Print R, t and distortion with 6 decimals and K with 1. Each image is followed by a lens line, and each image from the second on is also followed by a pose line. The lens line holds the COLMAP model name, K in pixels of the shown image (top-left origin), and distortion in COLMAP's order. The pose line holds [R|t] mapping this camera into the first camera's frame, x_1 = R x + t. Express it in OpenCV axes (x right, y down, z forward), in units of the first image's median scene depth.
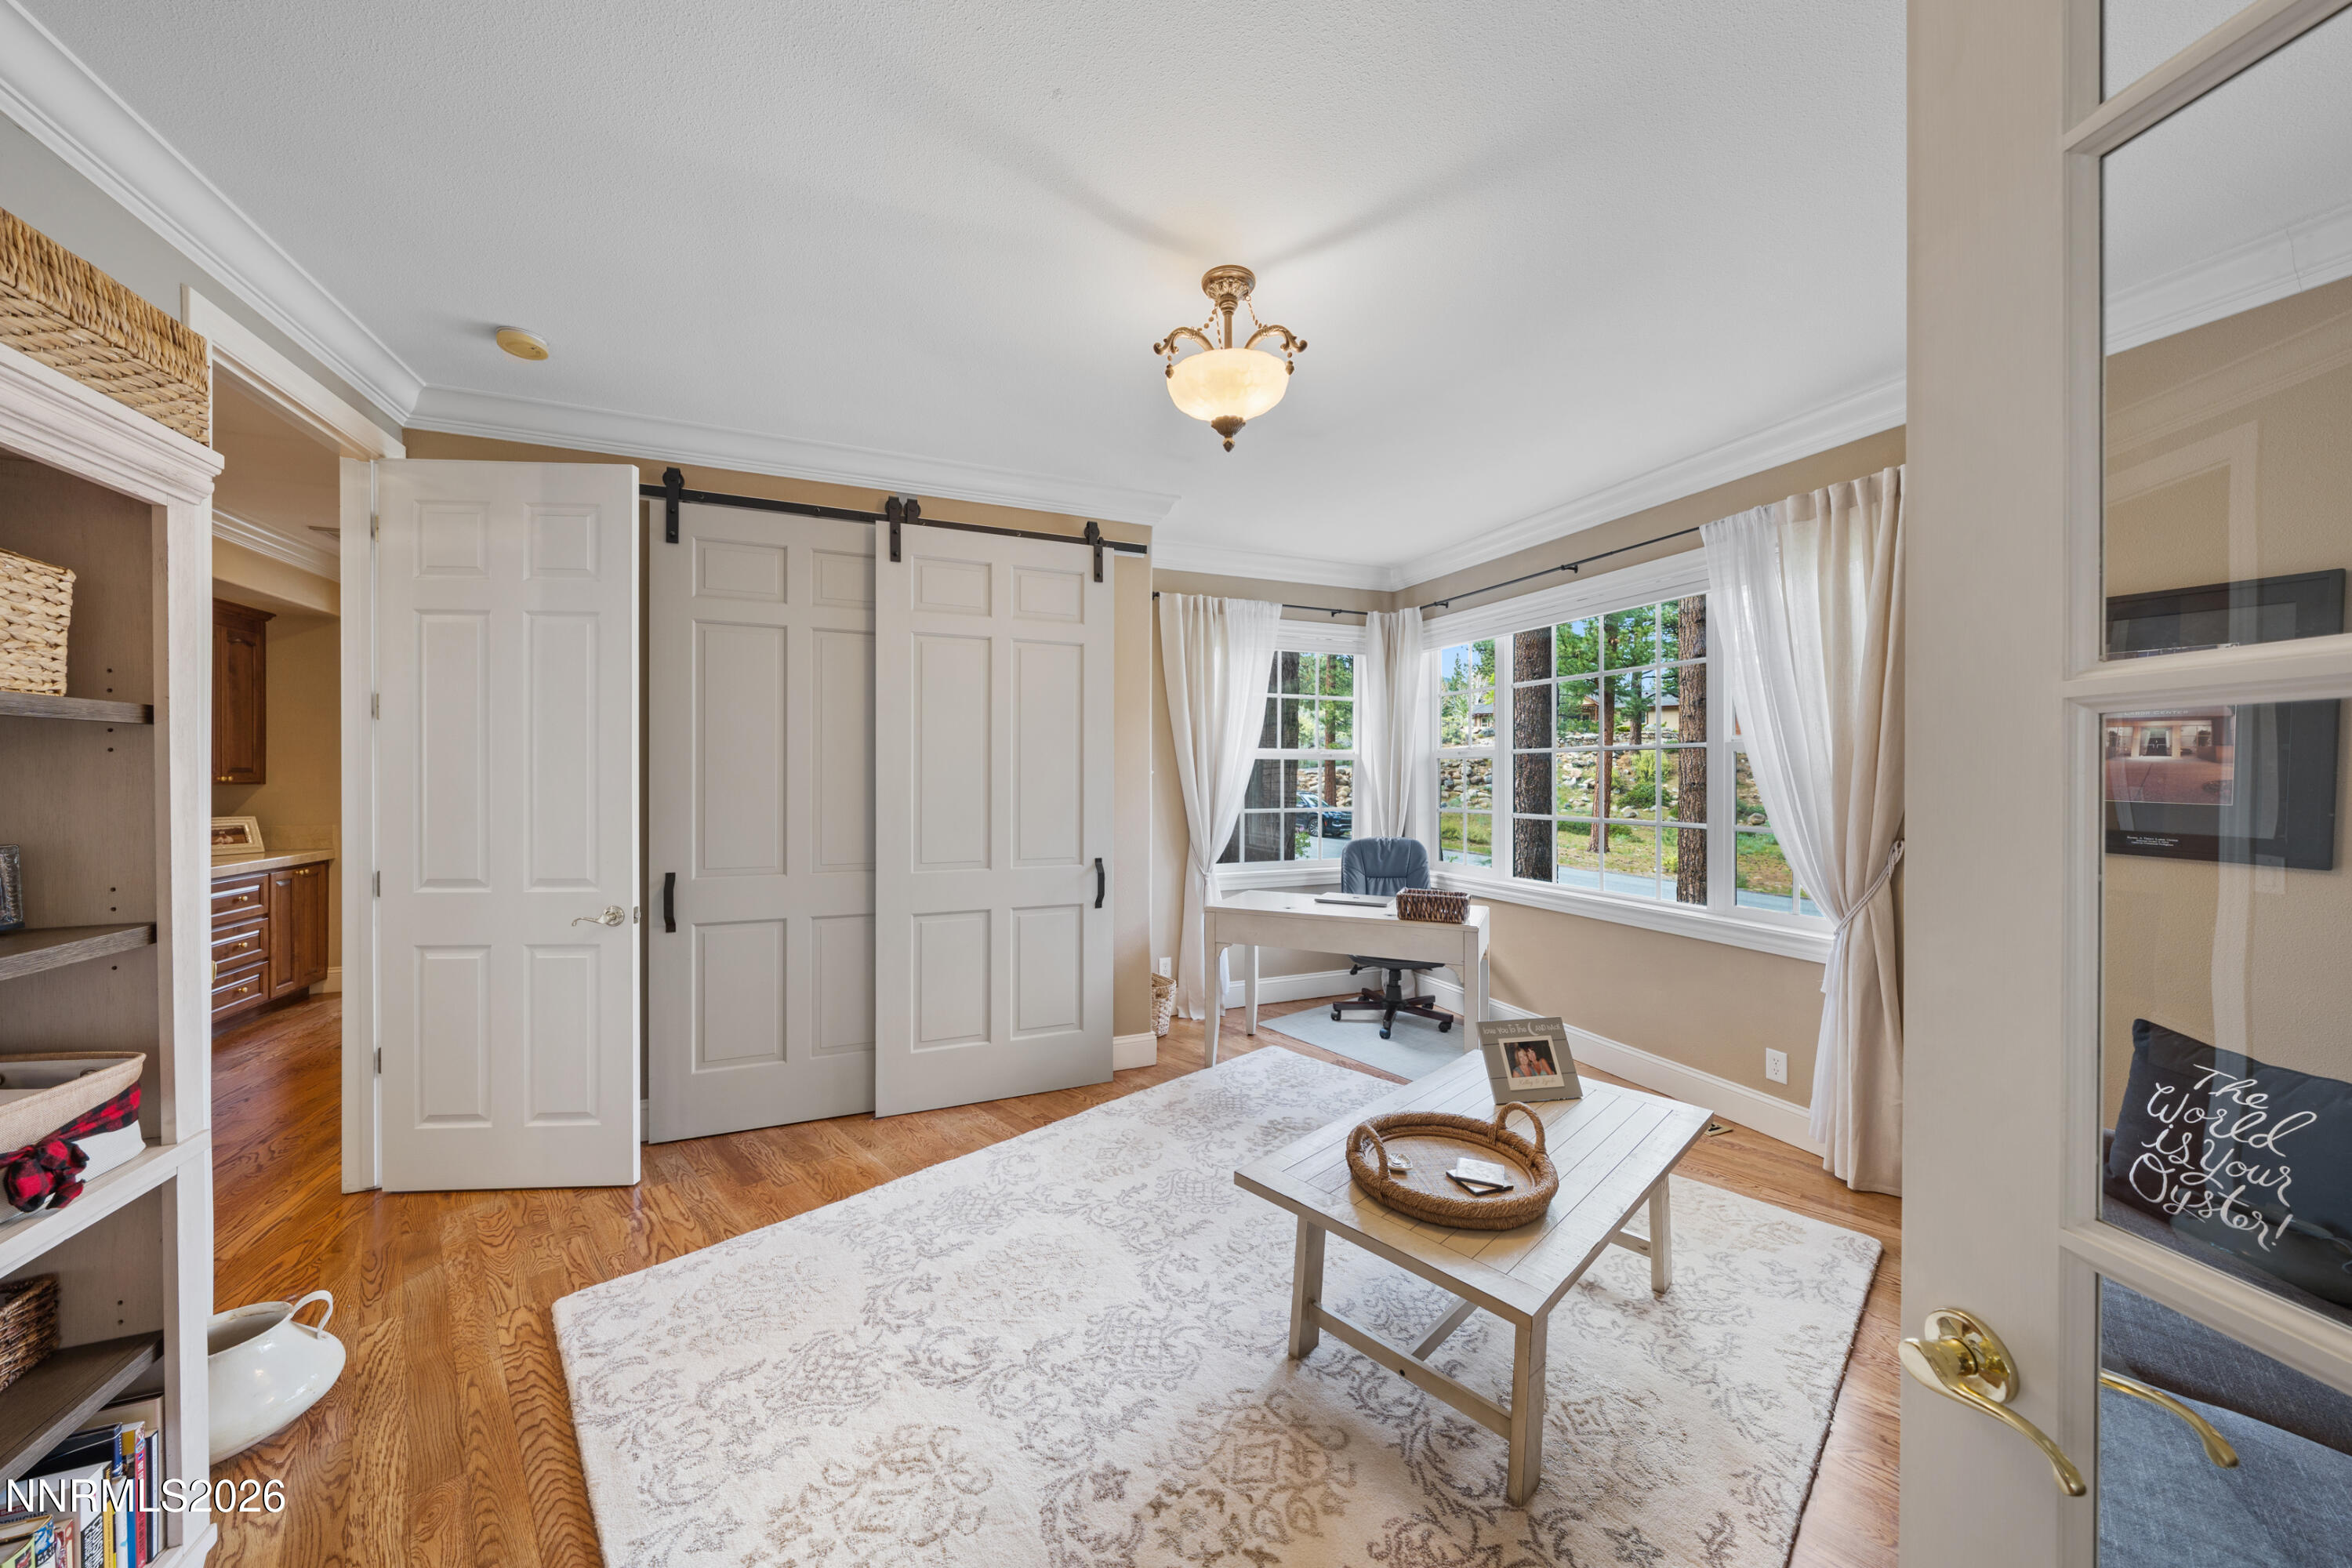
lens RADIAL K [[799.9, 0, 1177.7], [0, 799.9, 775.5], [0, 0, 1]] dist [-0.000715, 0.000099]
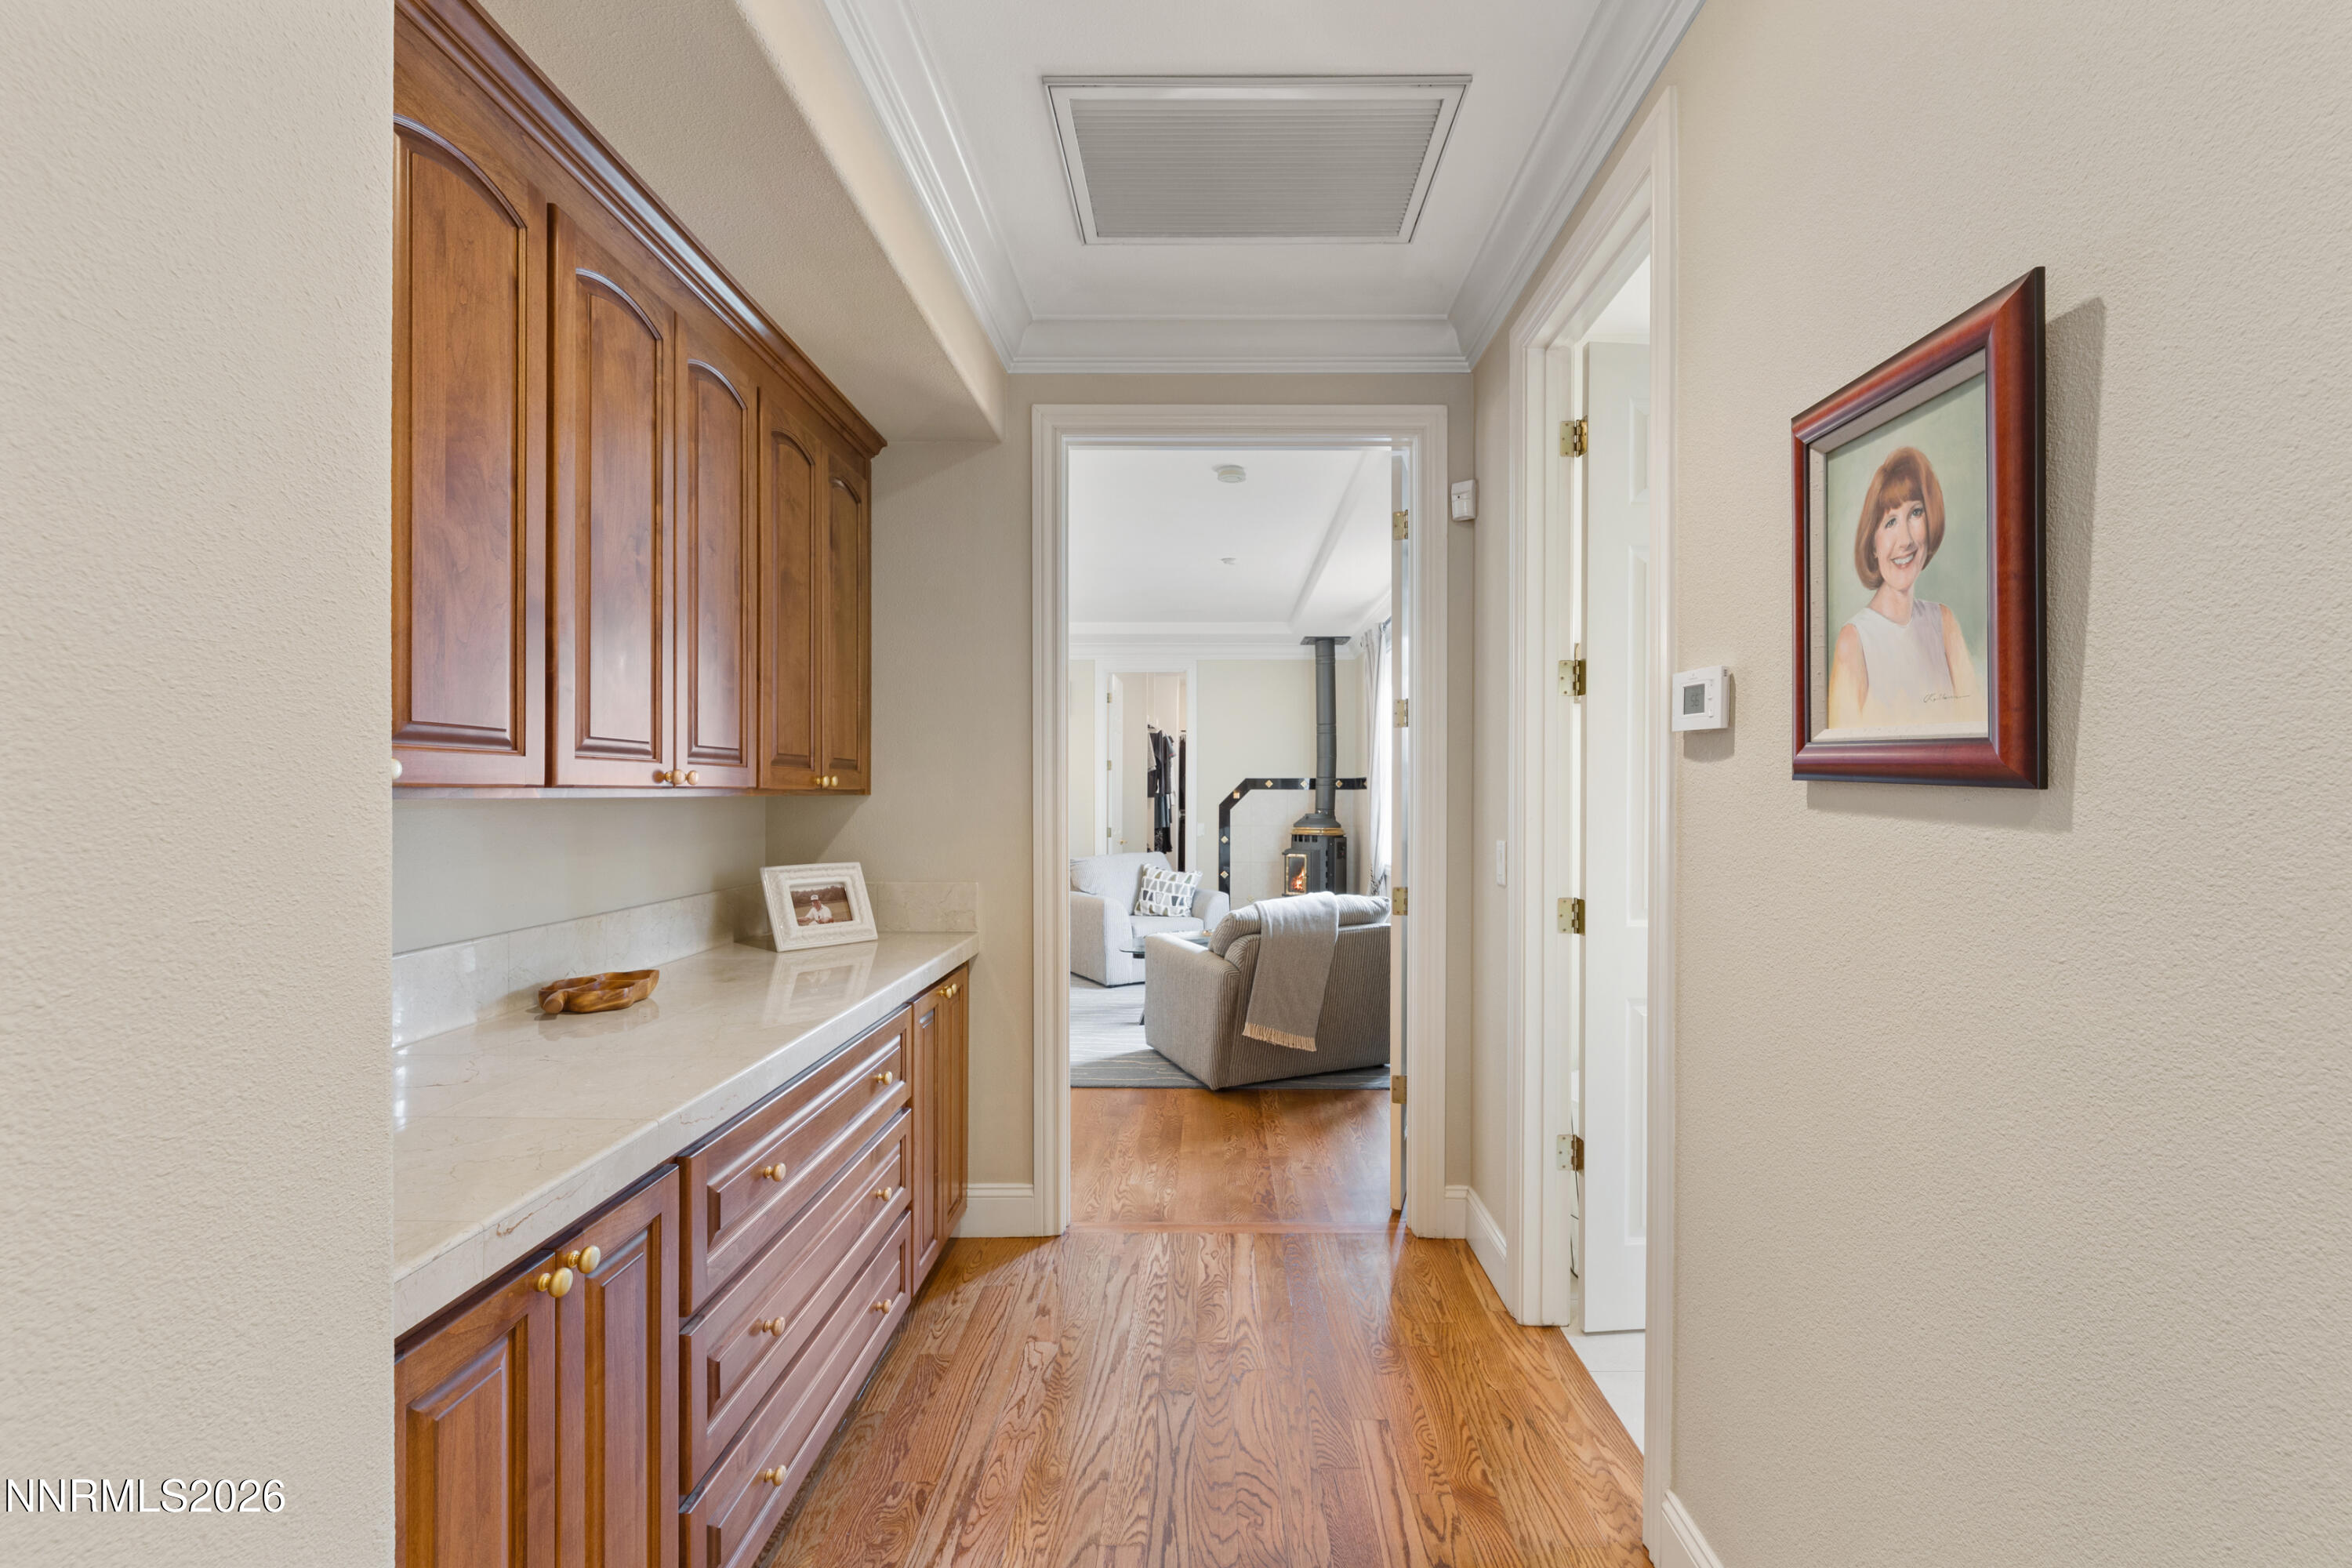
lens RADIAL K [[1063.2, 0, 1176.0], [0, 1063.2, 784.0], [0, 0, 1]] dist [0.000391, 0.000007]
pose [[0.906819, -0.008551, -0.421432, -0.888203], [0.005538, 0.999950, -0.008373, 0.013209], [0.421483, 0.005259, 0.906821, 0.627422]]
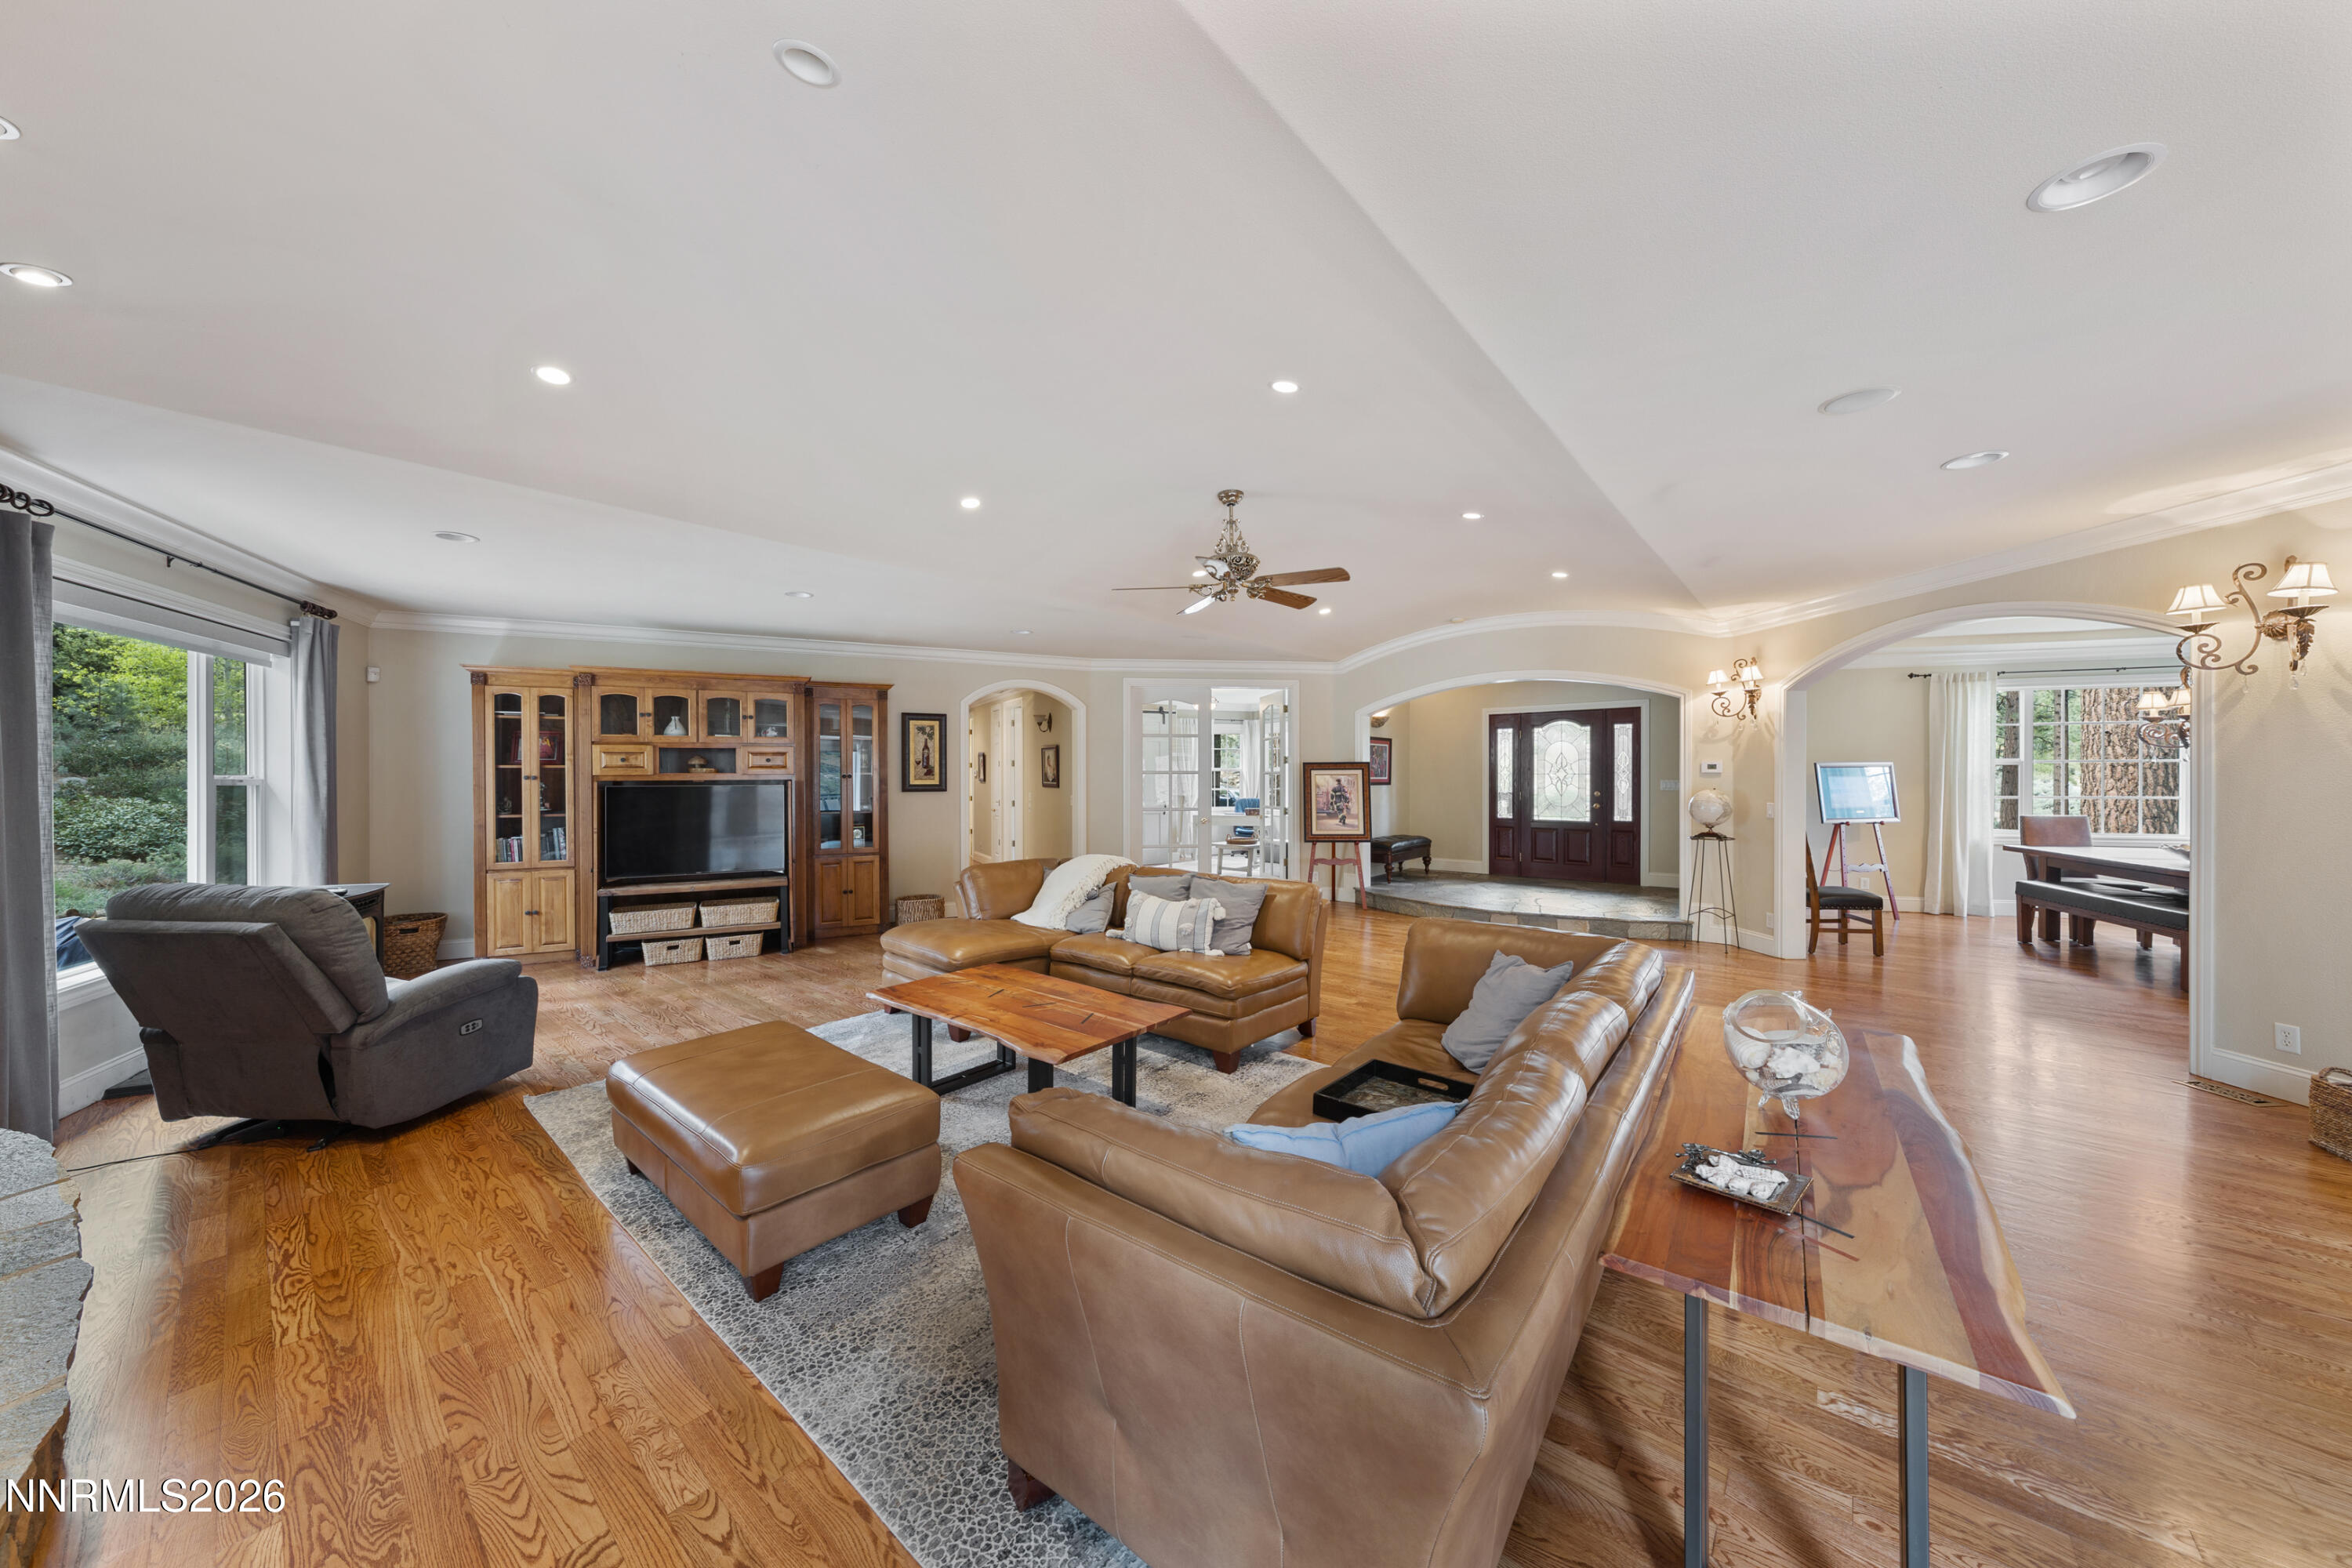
lens RADIAL K [[799.9, 0, 1177.7], [0, 799.9, 775.5], [0, 0, 1]] dist [-0.000715, 0.000099]
pose [[0.995913, -0.005317, 0.090161, -0.326521], [0.005054, 0.999982, 0.003142, -0.018584], [-0.090176, -0.002673, 0.995922, -2.351017]]
